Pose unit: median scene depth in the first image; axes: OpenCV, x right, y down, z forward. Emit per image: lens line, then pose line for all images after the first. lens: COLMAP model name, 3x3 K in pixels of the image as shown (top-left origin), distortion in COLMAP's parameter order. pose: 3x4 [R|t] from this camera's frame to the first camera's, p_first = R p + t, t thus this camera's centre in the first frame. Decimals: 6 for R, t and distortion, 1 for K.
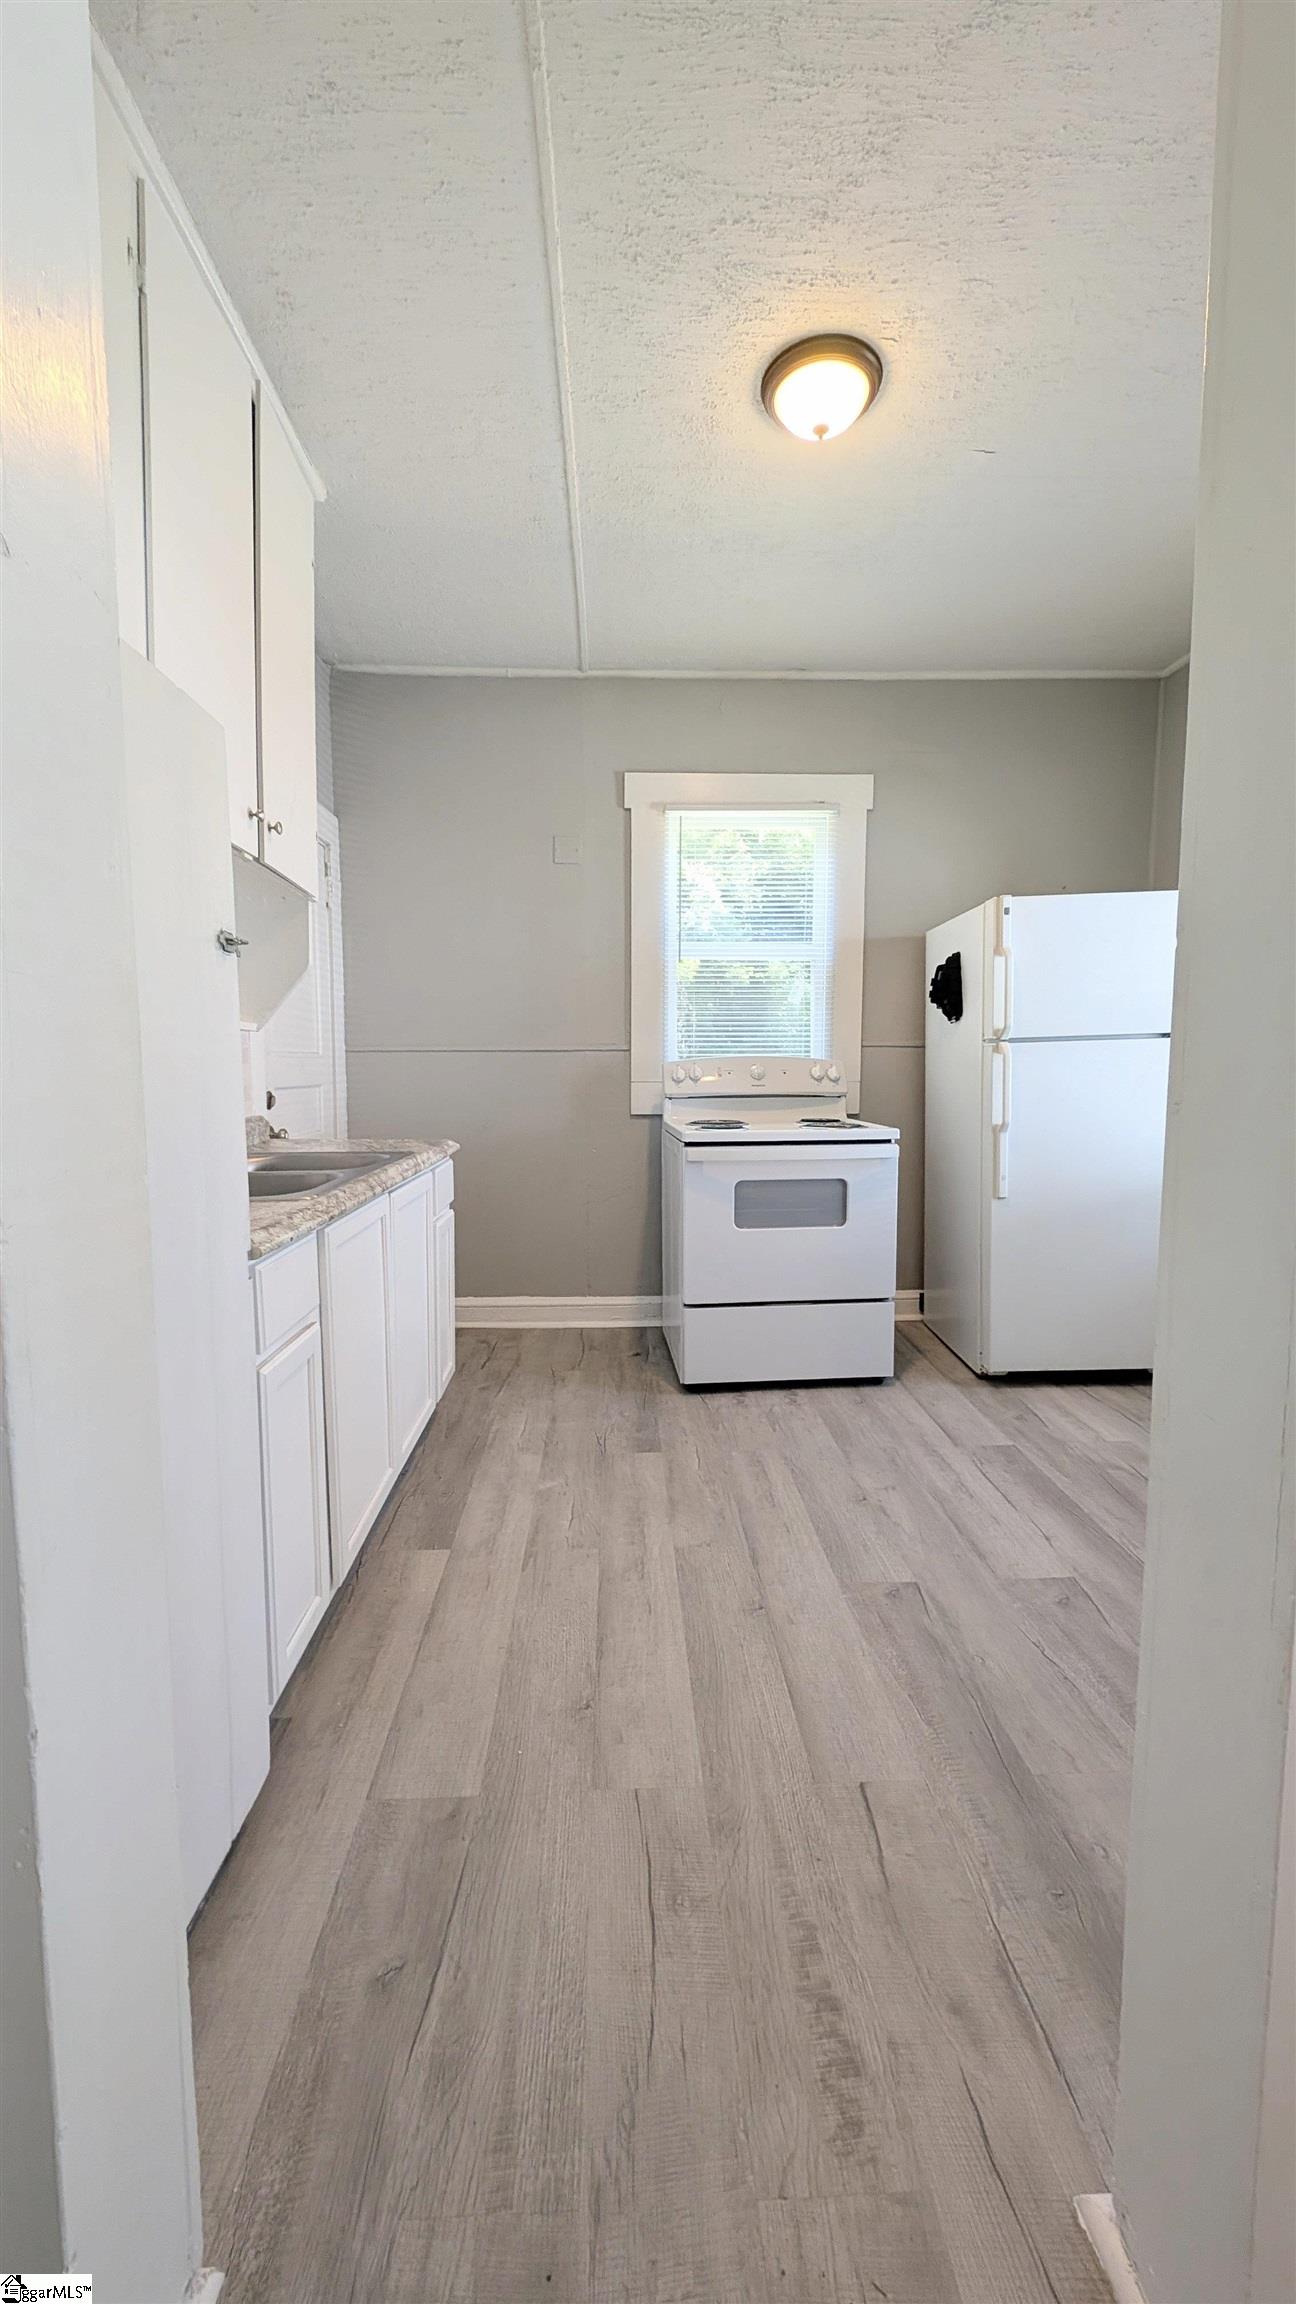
lens RADIAL K [[862.9, 0, 645.4], [0, 862.9, 1134.1], [0, 0, 1]] dist [0.007162, -0.002577]
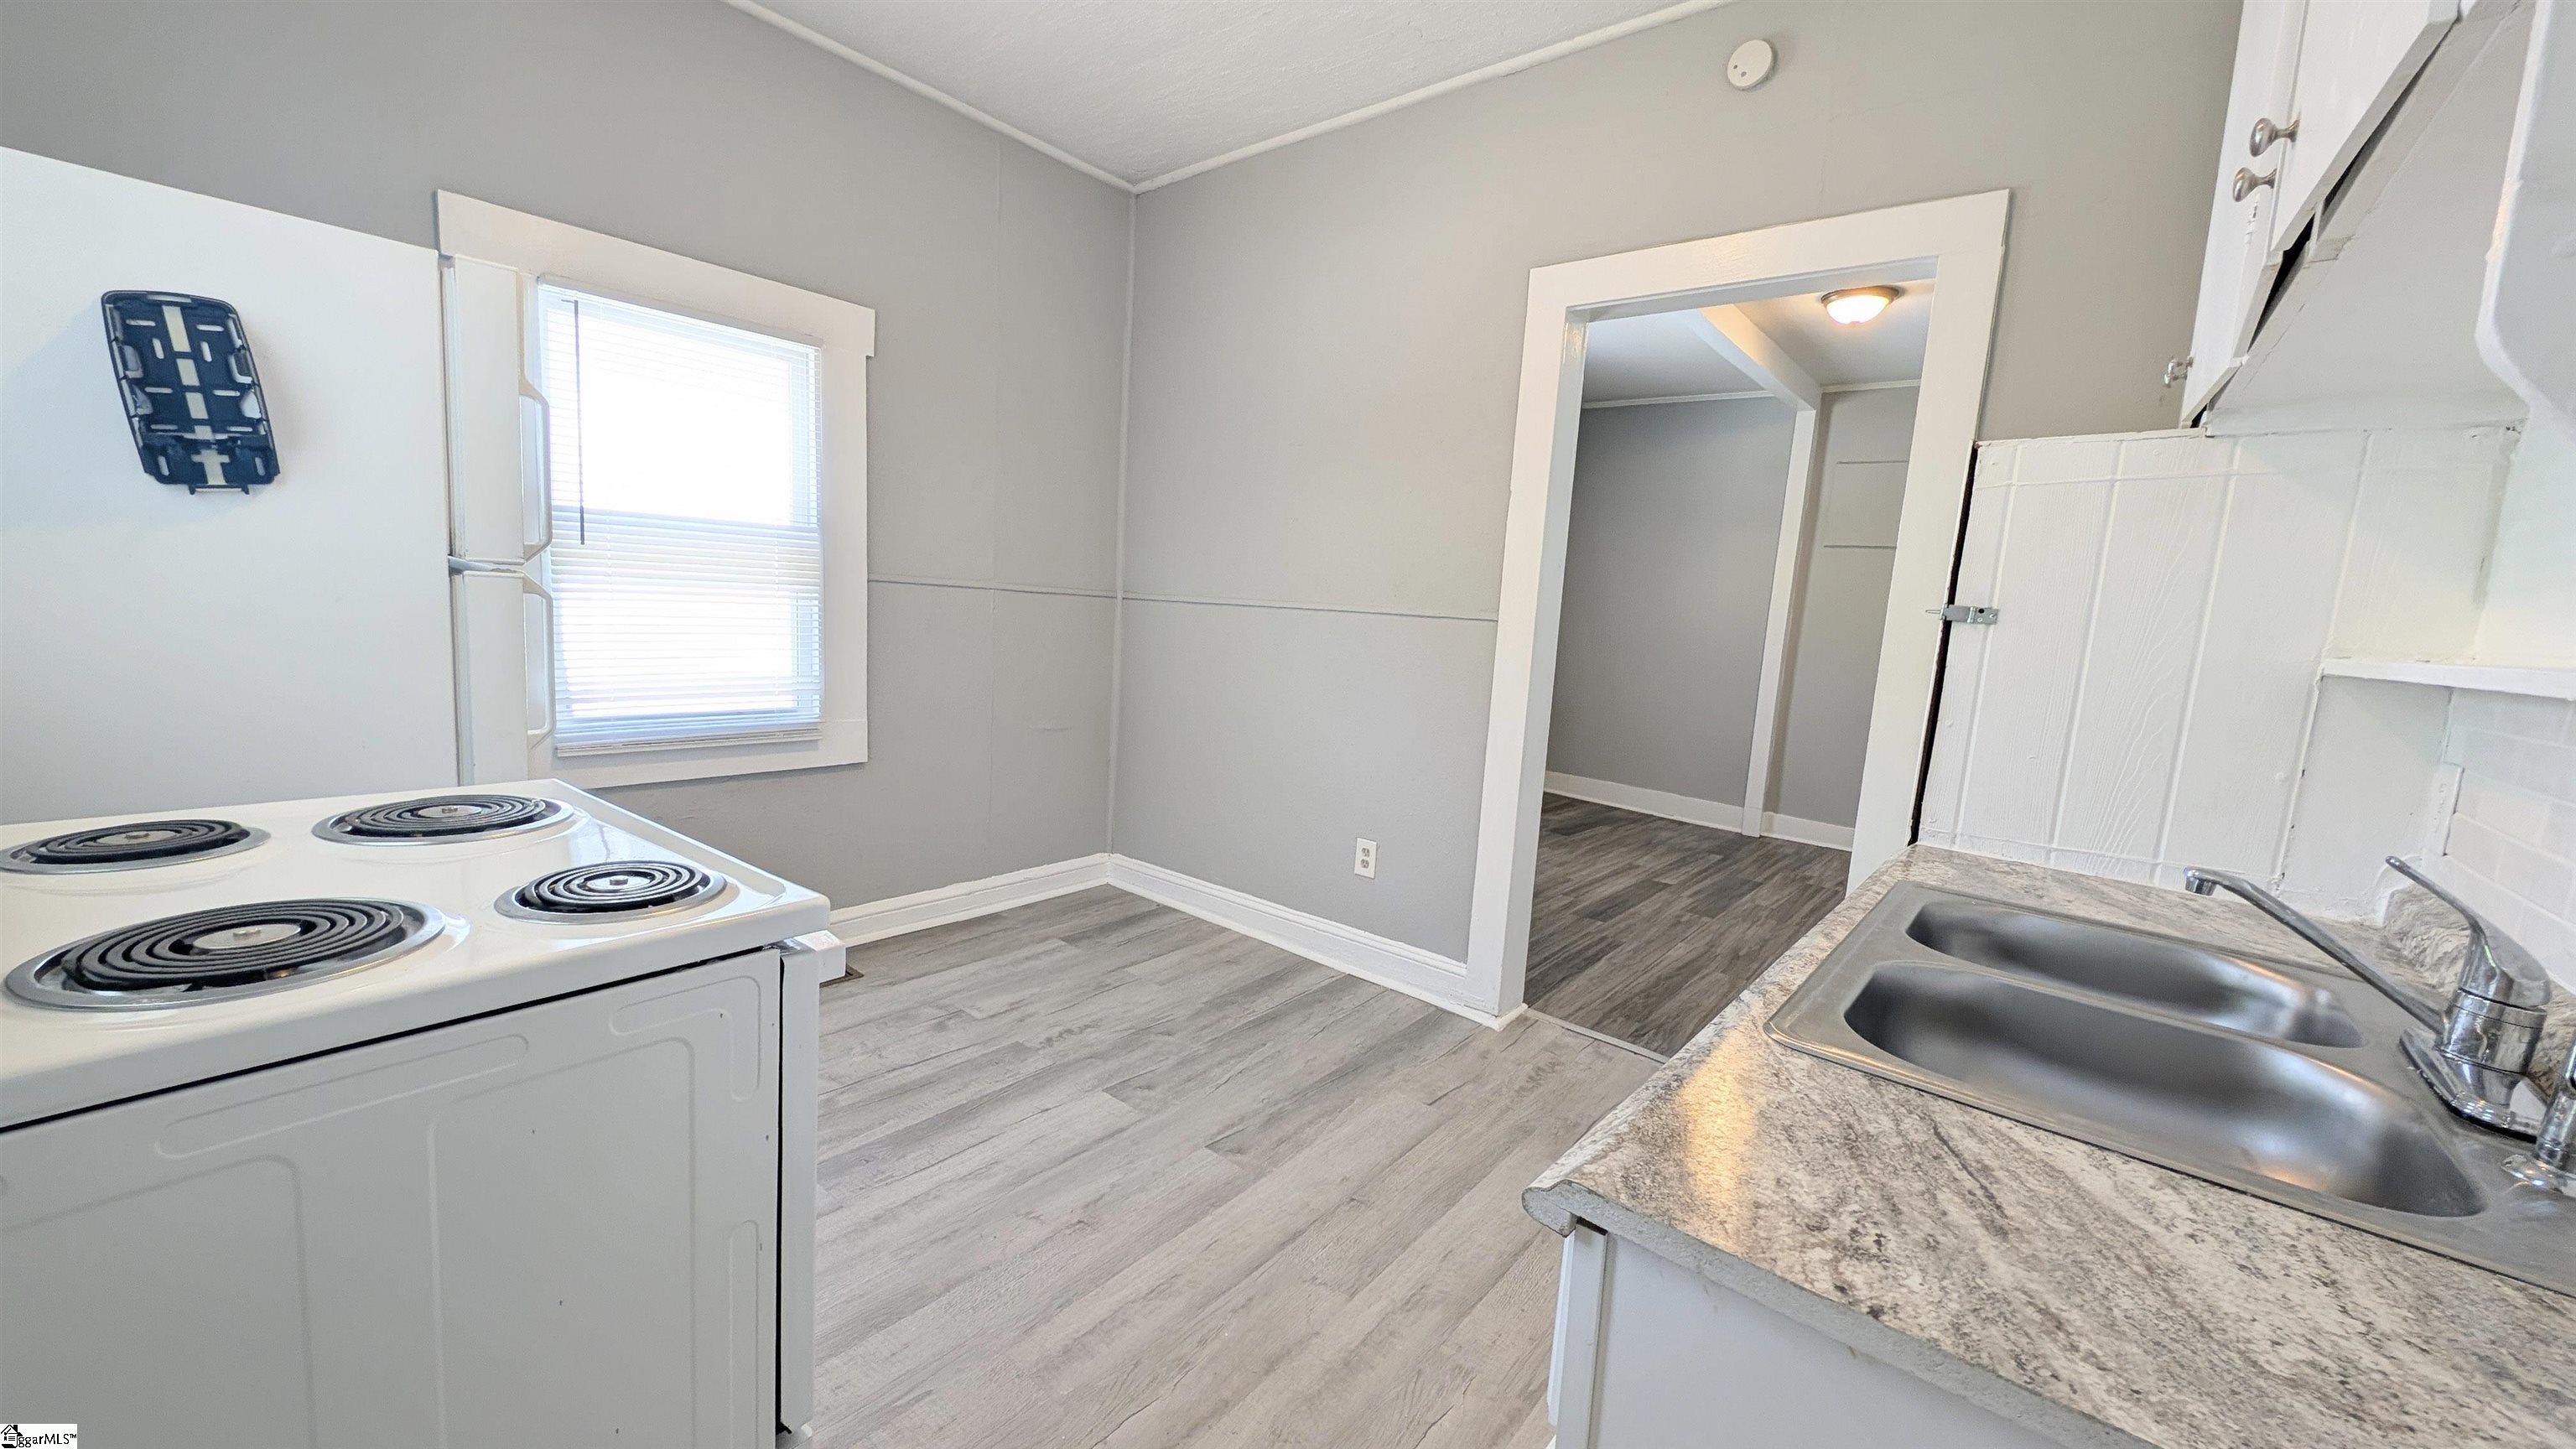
lens RADIAL K [[964.8, 0, 1279.8], [0, 964.8, 702.5], [0, 0, 1]] dist [0.007162, -0.002577]
pose [[-0.750645, -0.115648, 0.650506, -0.310514], [-0.014398, 0.987191, 0.158890, -0.135000], [-0.660549, 0.109904, -0.742695, 1.210217]]
